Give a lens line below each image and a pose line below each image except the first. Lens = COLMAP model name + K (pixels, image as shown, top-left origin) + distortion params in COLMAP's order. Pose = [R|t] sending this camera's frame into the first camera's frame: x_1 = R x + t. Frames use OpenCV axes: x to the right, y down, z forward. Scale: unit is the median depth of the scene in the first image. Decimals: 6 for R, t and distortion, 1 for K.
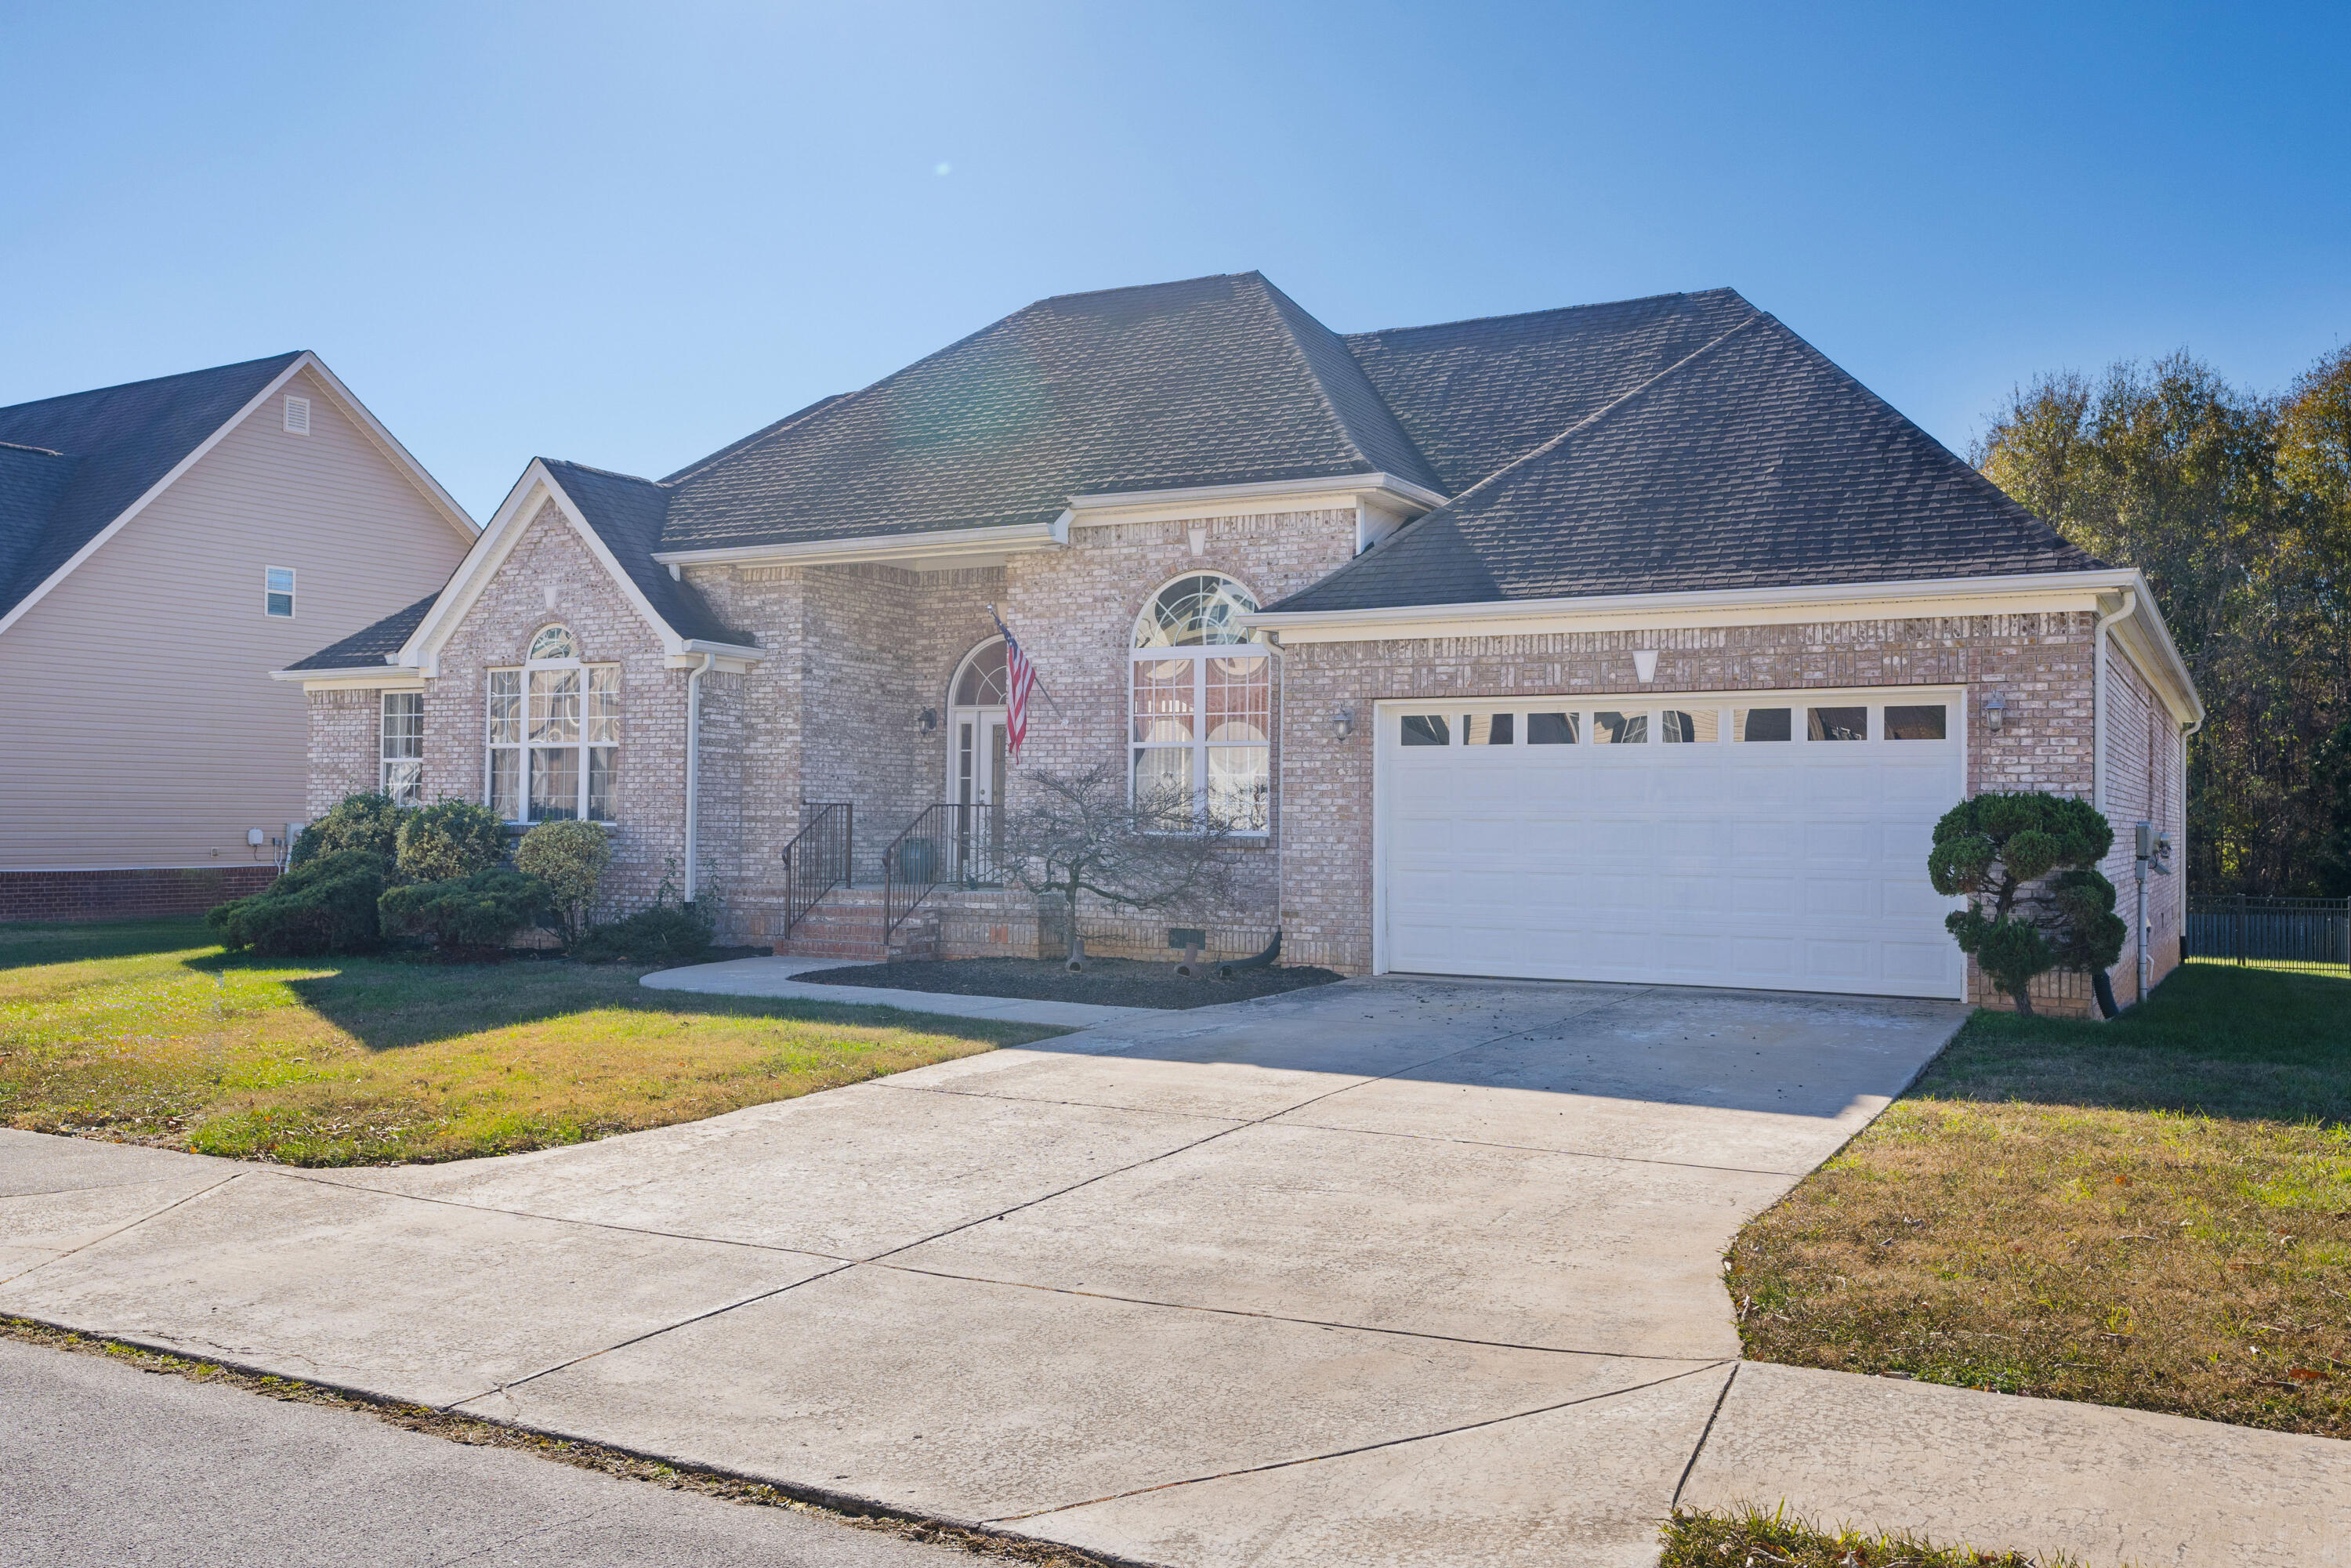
lens RADIAL K [[1938.3, 0, 1162.0], [0, 1938.3, 781.2], [0, 0, 1]] dist [-0.001795, -0.002623]
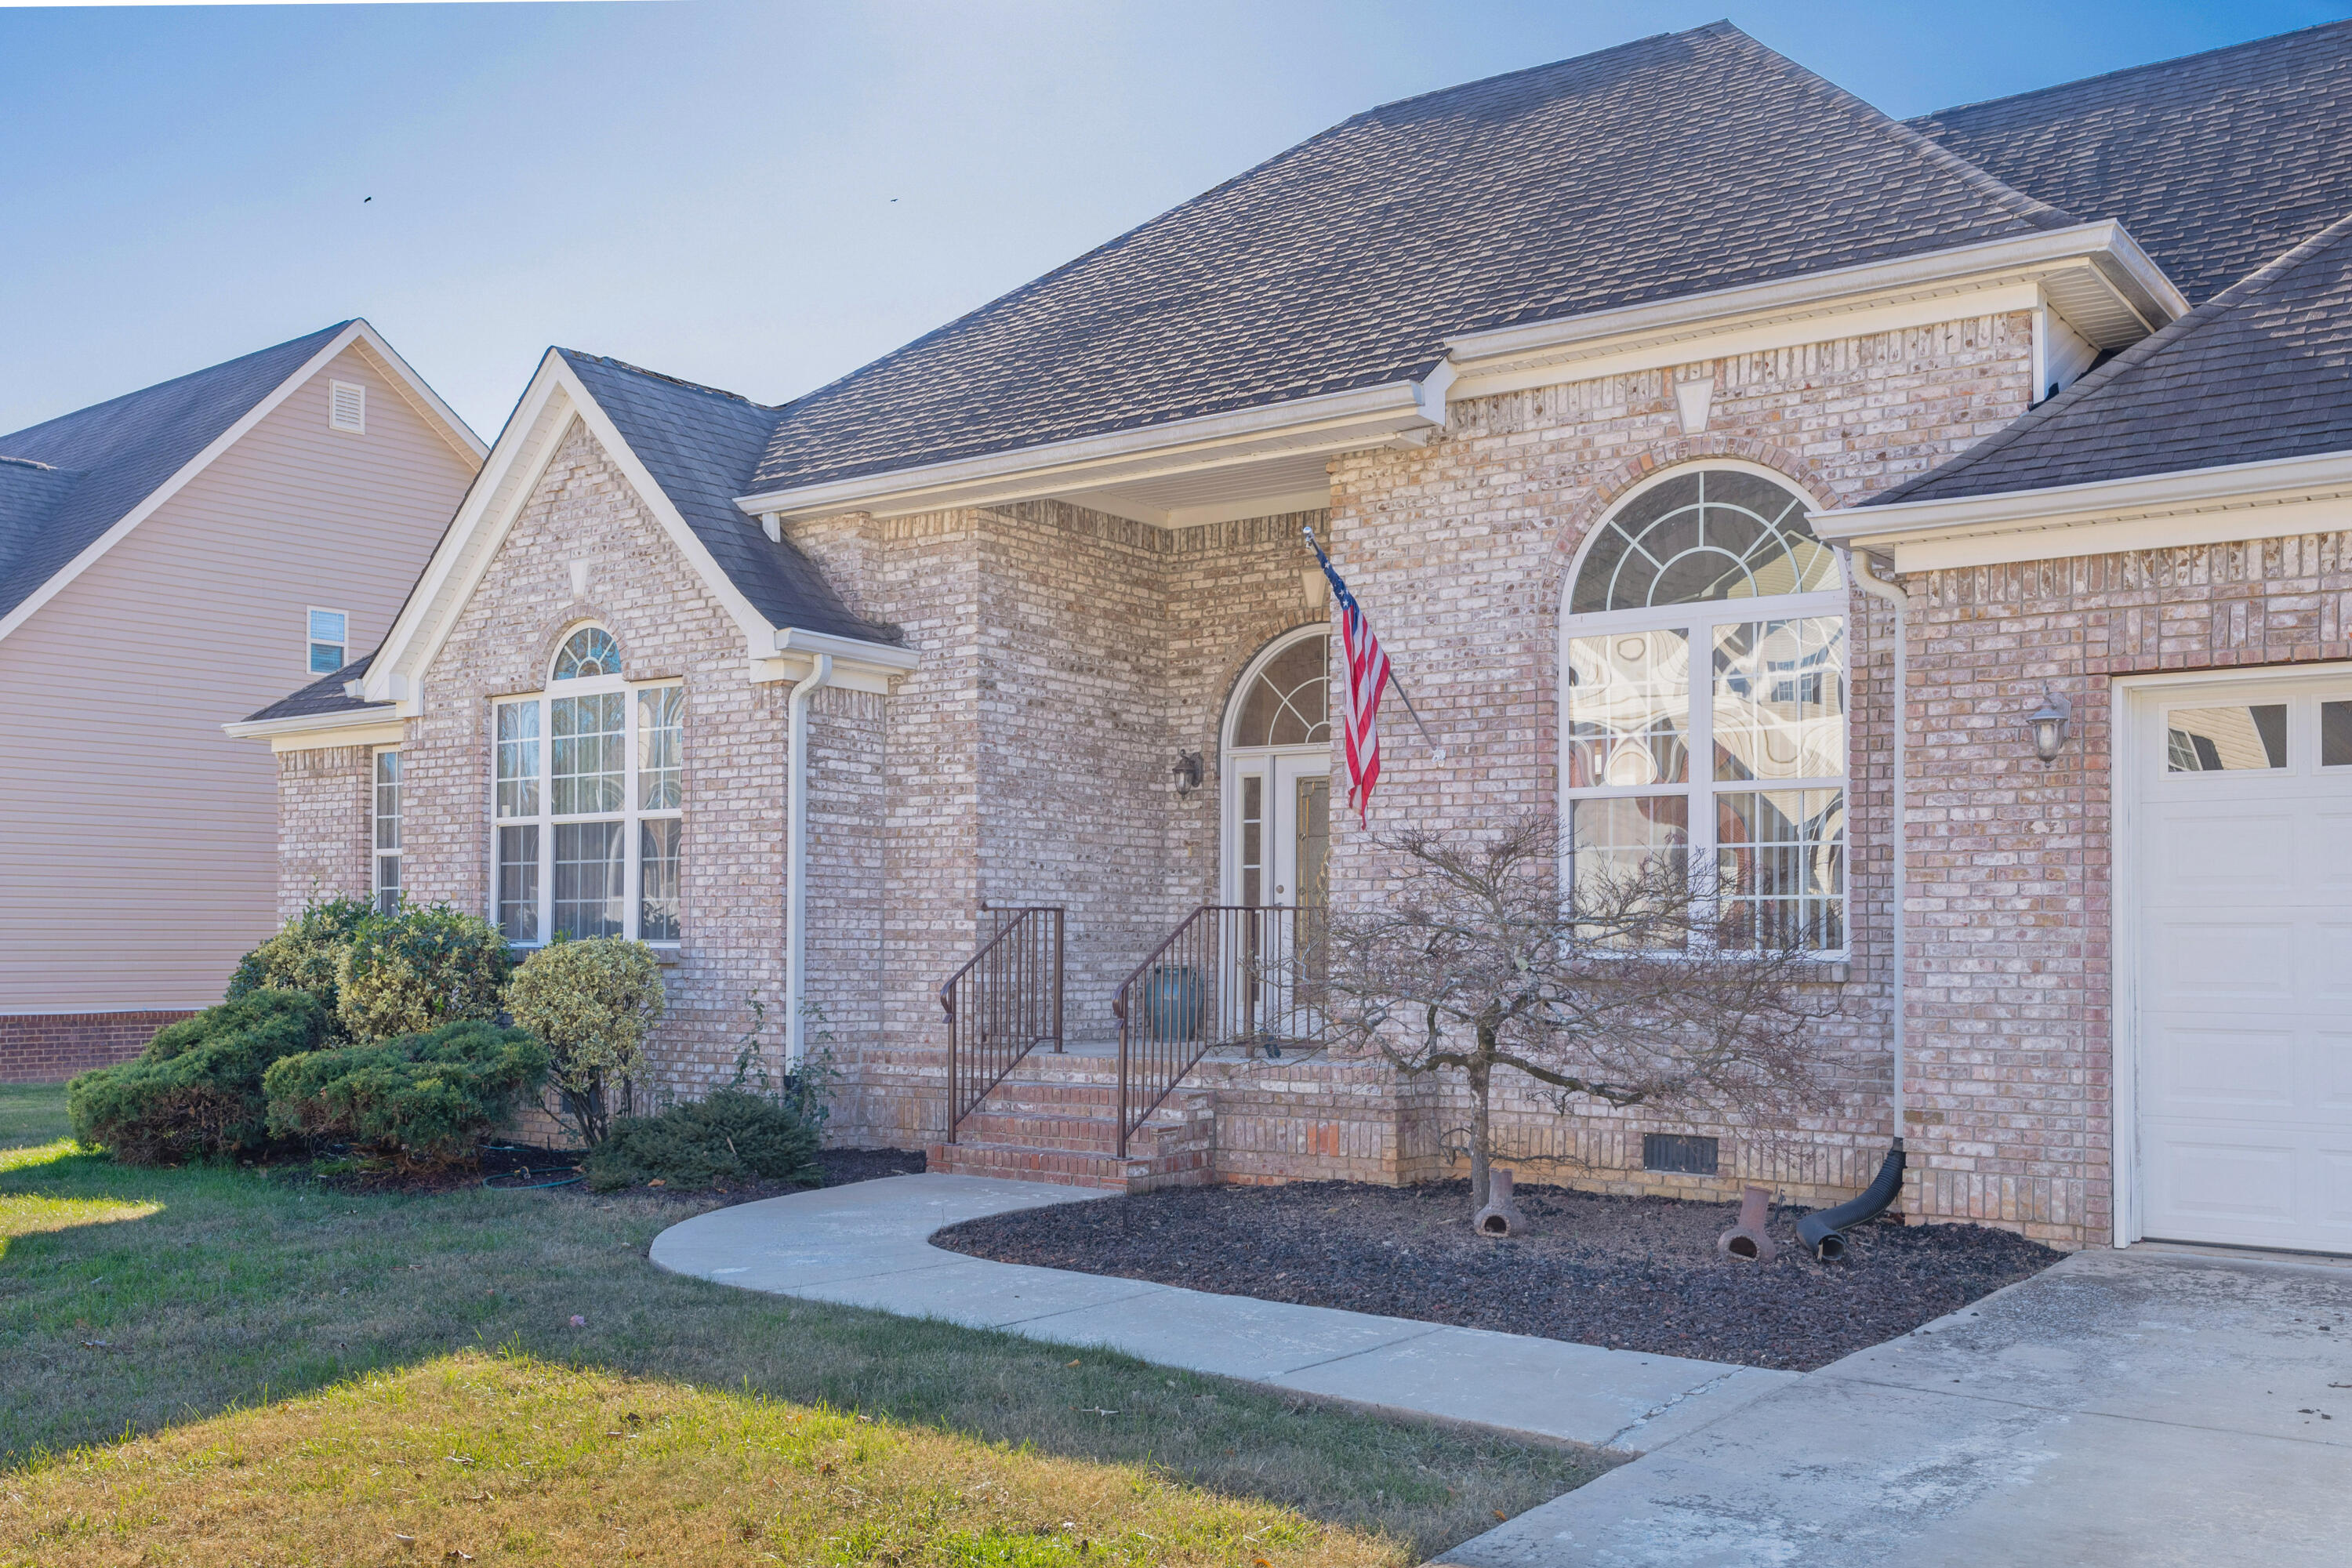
lens RADIAL K [[2154.9, 0, 1126.5], [0, 2154.9, 917.2], [0, 0, 1]] dist [0.005194, 0.000000]
pose [[0.989628, -0.007121, -0.143479, -0.050213], [0.008235, 0.999940, 0.007175, 0.010503], [0.143419, -0.008283, 0.989627, 0.378057]]
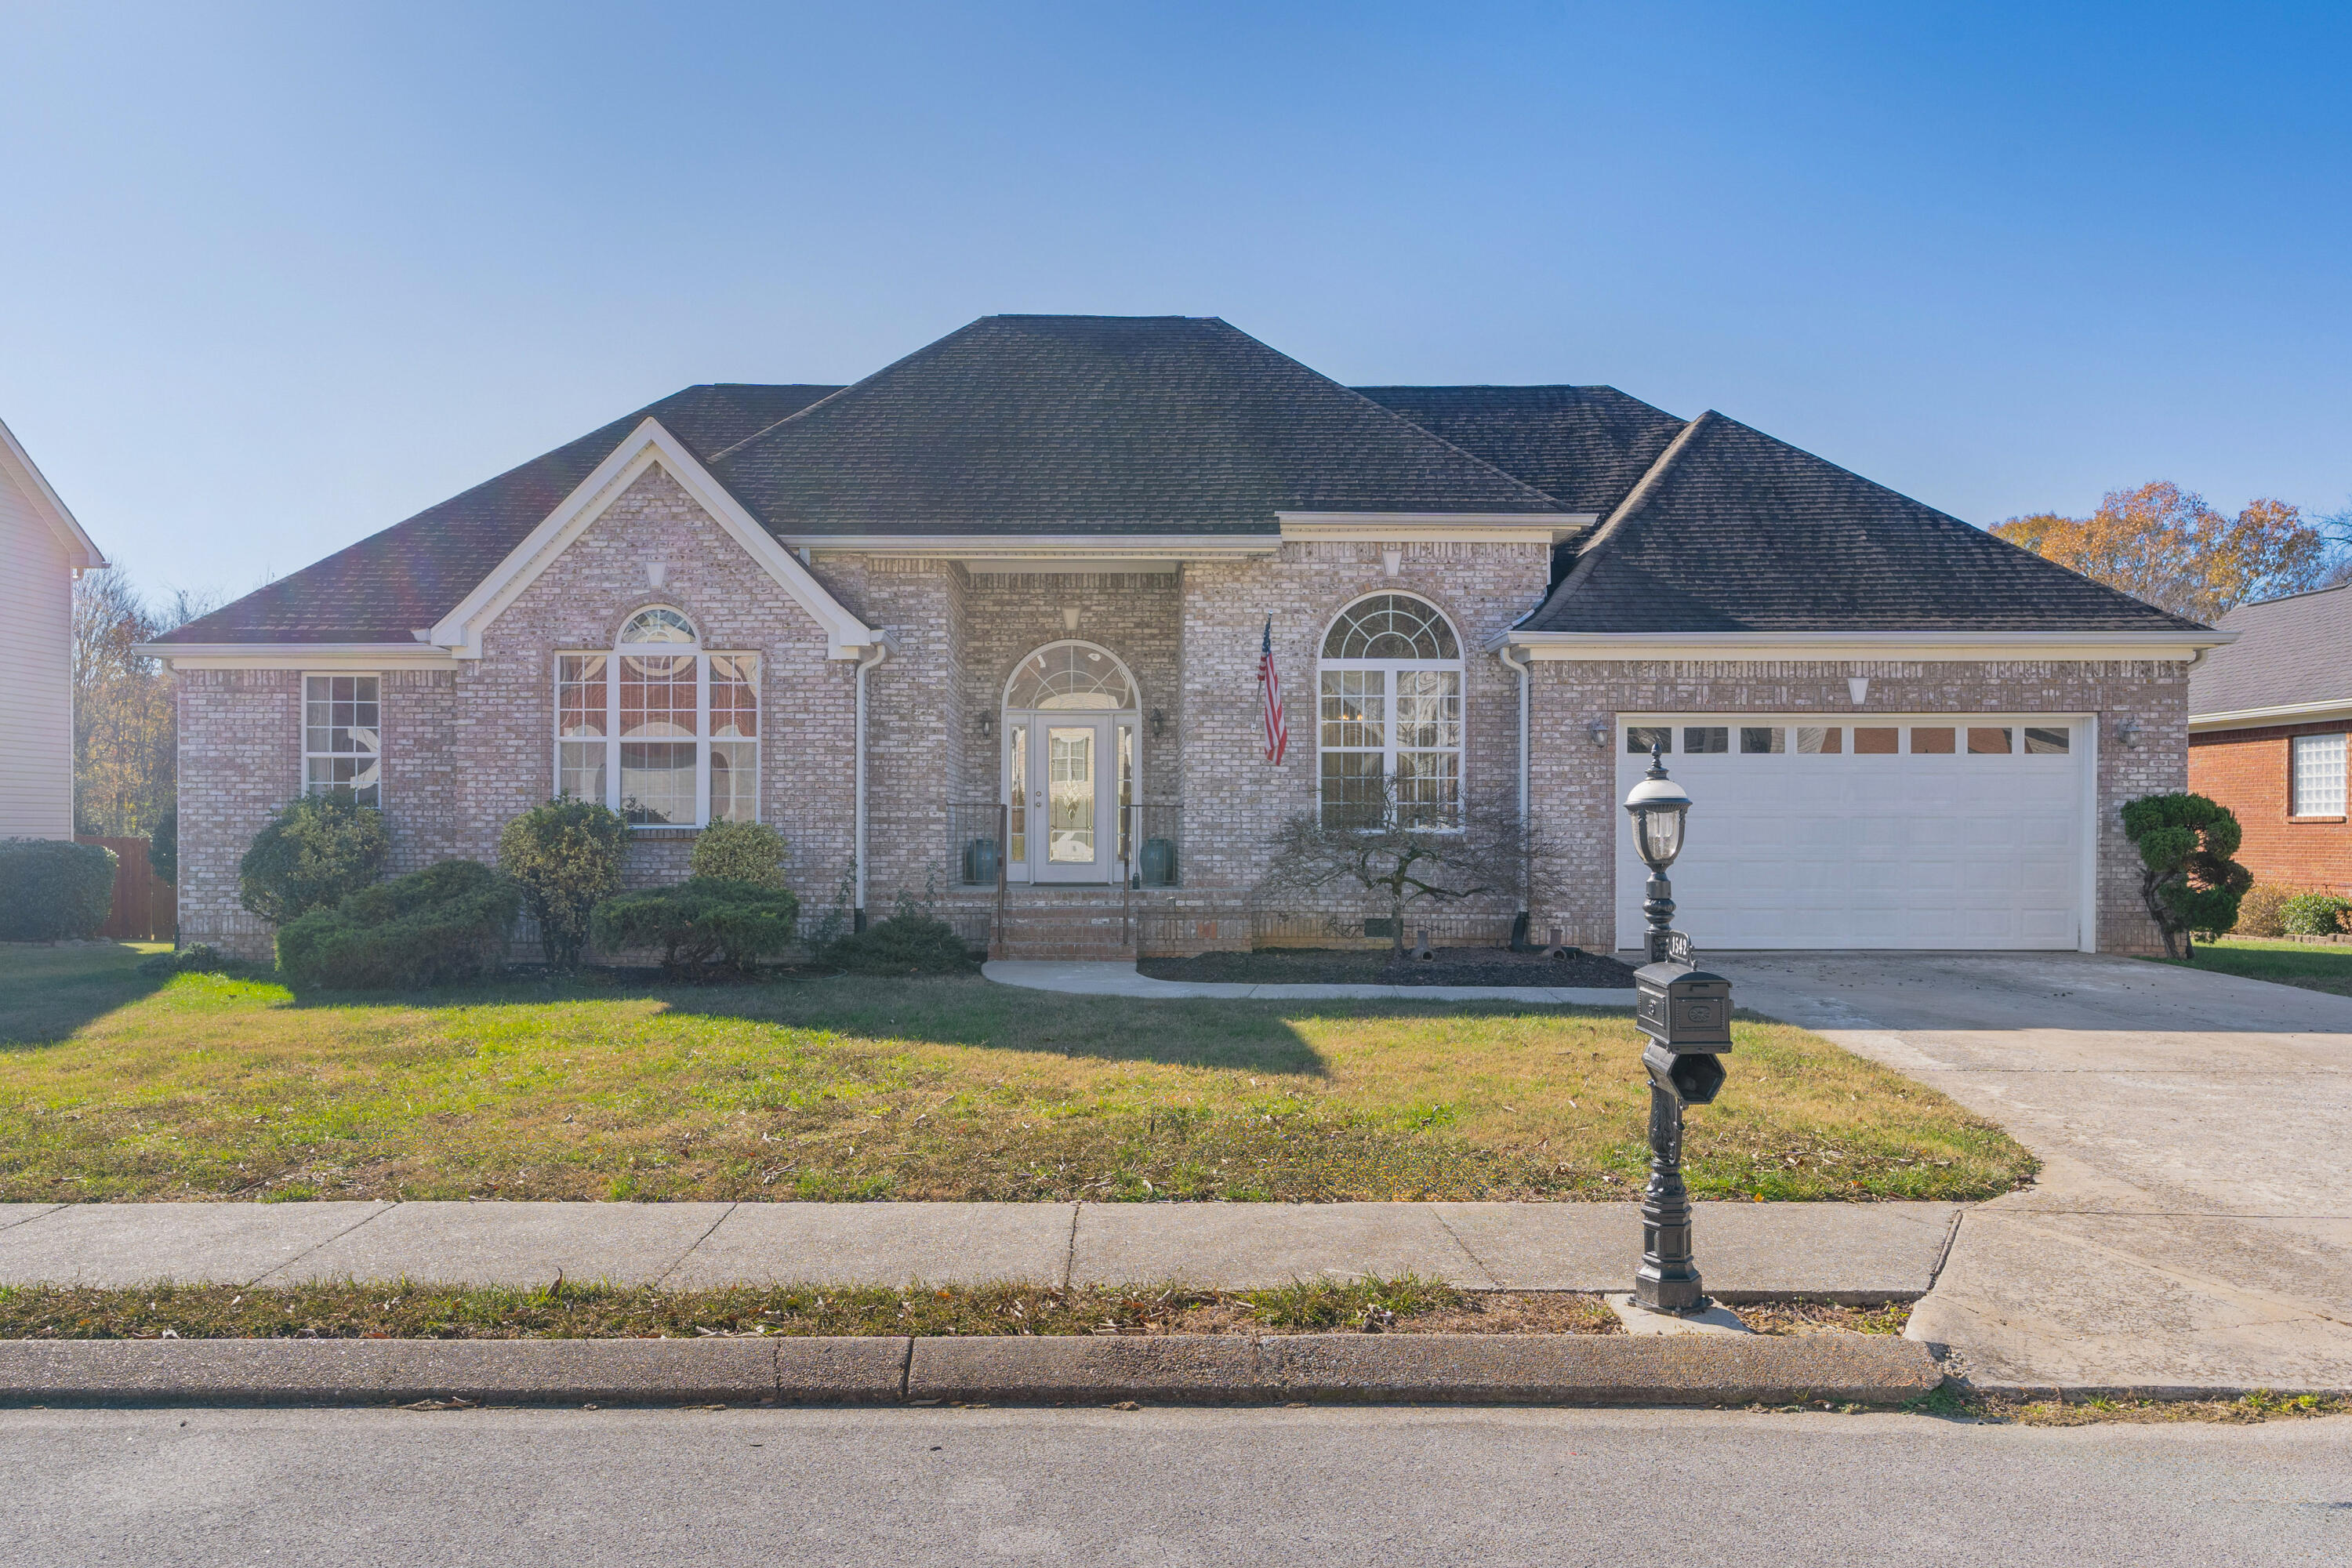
lens RADIAL K [[1650.9, 0, 1144.1], [0, 1650.9, 827.2], [0, 0, 1]] dist [-0.005101, 0.007734]
pose [[0.882393, -0.006621, 0.470466, -0.521328], [-0.004026, 0.999758, 0.021621, 0.005002], [-0.470495, -0.020973, 0.882153, 0.236350]]
